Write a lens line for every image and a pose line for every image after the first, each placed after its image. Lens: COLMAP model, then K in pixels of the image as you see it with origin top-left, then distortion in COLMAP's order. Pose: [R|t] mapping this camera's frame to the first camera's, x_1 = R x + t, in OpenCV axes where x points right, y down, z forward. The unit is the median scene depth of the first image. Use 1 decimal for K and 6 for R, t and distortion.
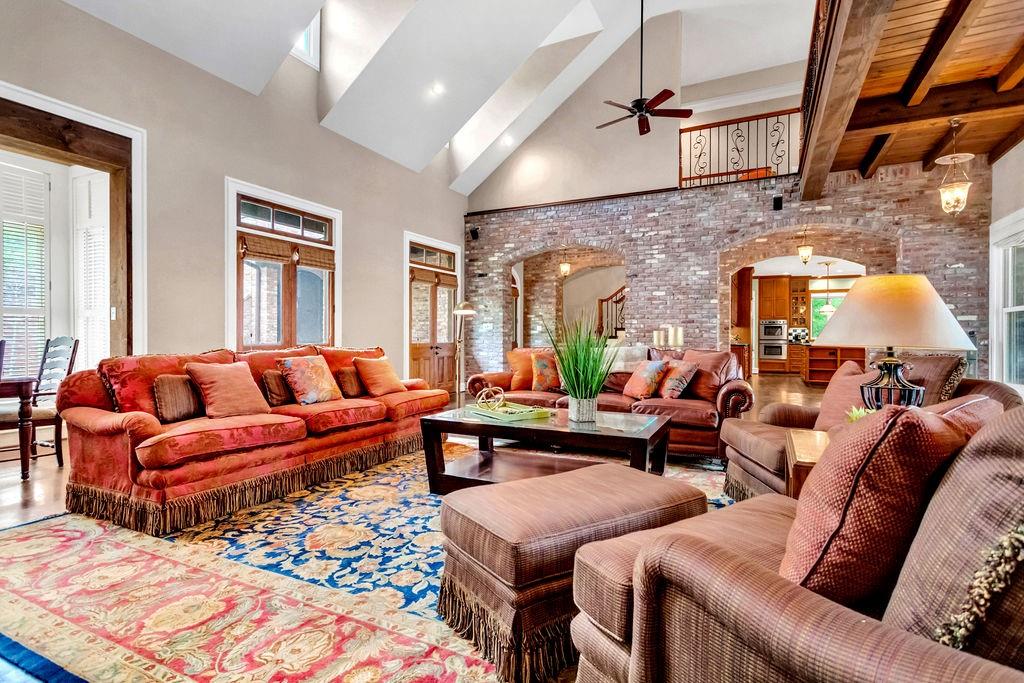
lens RADIAL K [[494.3, 0, 515.1], [0, 494.3, 339.8], [0, 0, 1]] dist [0.000826, 0.000567]
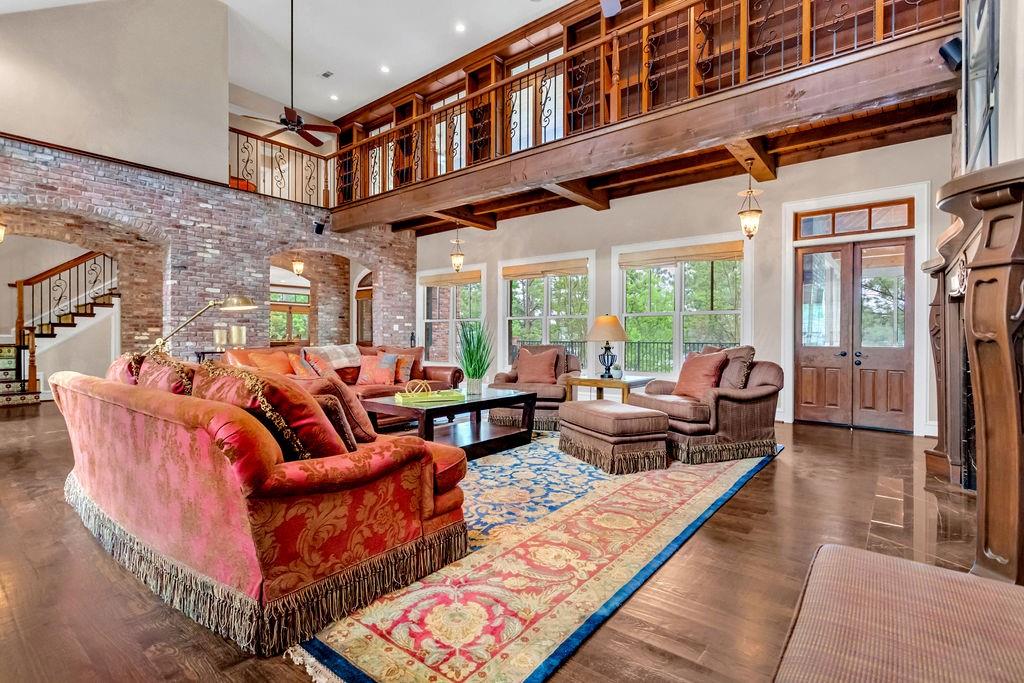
lens RADIAL K [[494.3, 0, 515.1], [0, 494.3, 339.8], [0, 0, 1]] dist [0.000826, 0.000567]
pose [[0.203927, -0.008754, 0.978947, -0.623336], [0.002573, 0.999961, 0.008406, -0.005584], [-0.978983, 0.000804, 0.203941, 0.278976]]
